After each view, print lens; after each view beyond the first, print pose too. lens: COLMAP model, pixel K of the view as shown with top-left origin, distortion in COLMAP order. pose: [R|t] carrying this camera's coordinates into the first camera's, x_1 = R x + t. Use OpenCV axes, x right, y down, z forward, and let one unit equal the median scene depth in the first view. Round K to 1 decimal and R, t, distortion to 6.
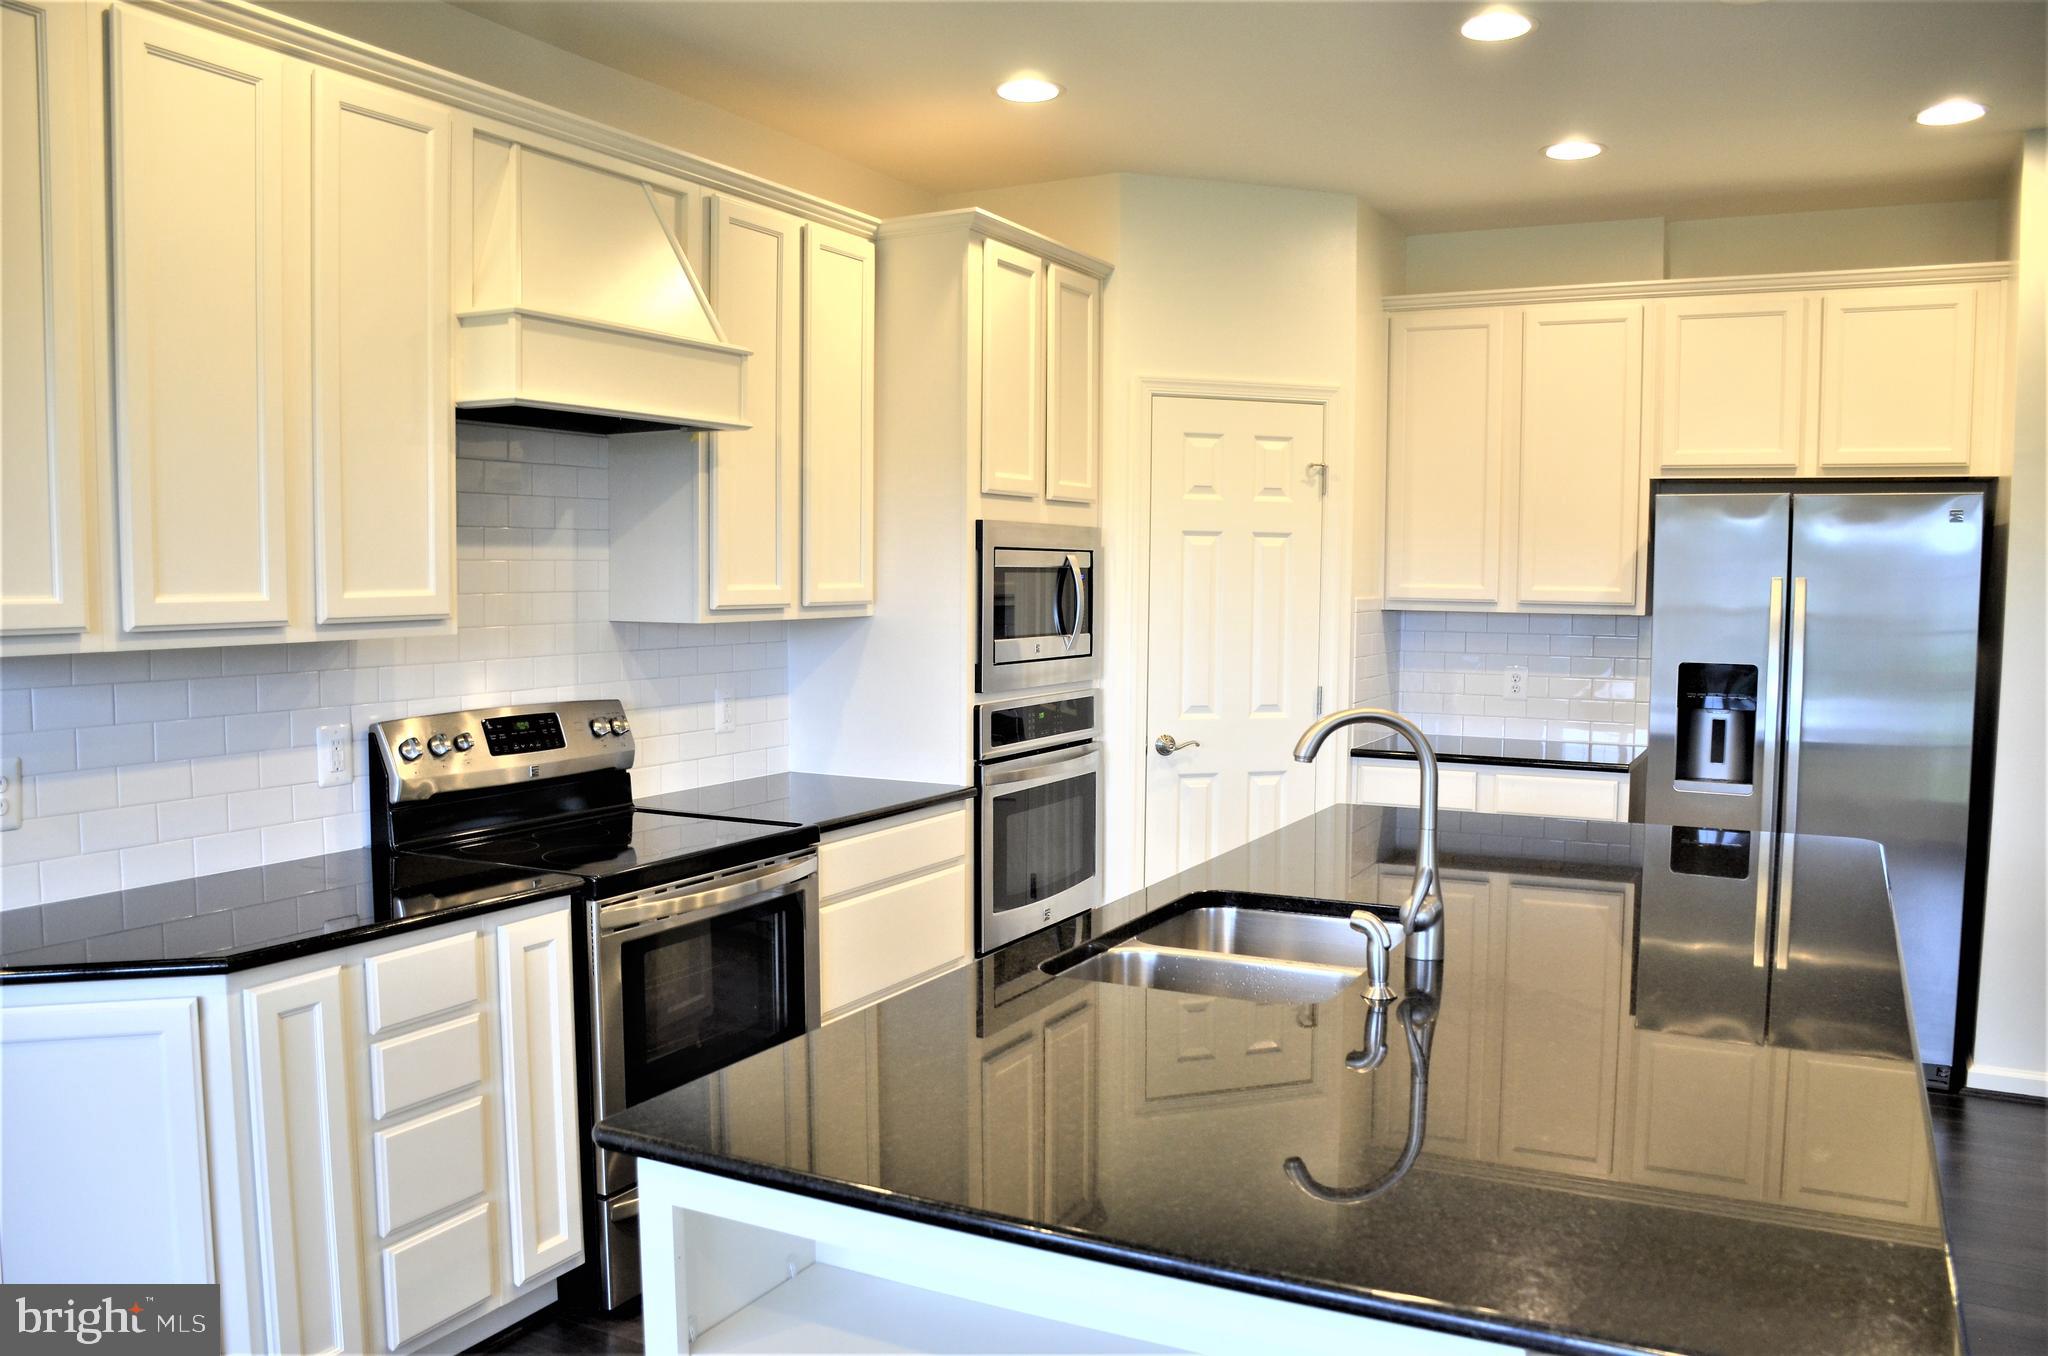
lens RADIAL K [[1593.0, 0, 1029.6], [0, 1593.0, 703.5], [0, 0, 1]] dist [-0.143999, 0.101600]
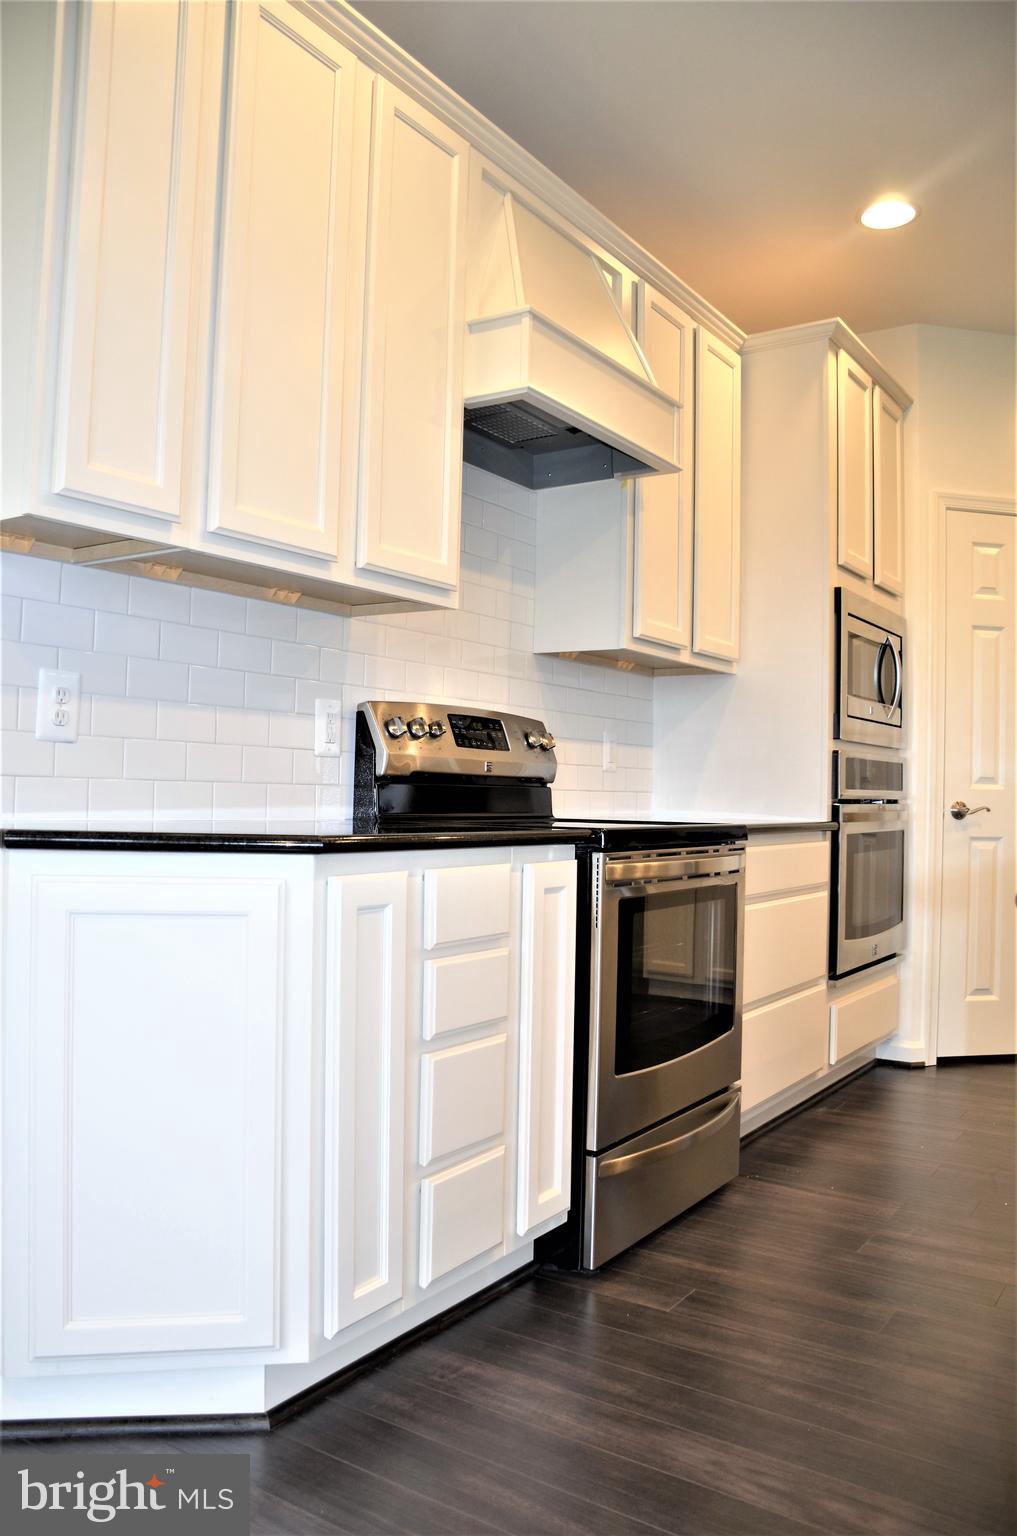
lens RADIAL K [[1194.7, 0, 508.5], [0, 1194.7, 768.0], [0, 0, 1]] dist [-0.143999, 0.101600]
pose [[0.995441, 0.011104, -0.094728, -0.216337], [-0.021241, 0.994065, -0.106689, 0.127124], [0.092981, 0.108215, 0.989770, 0.180863]]
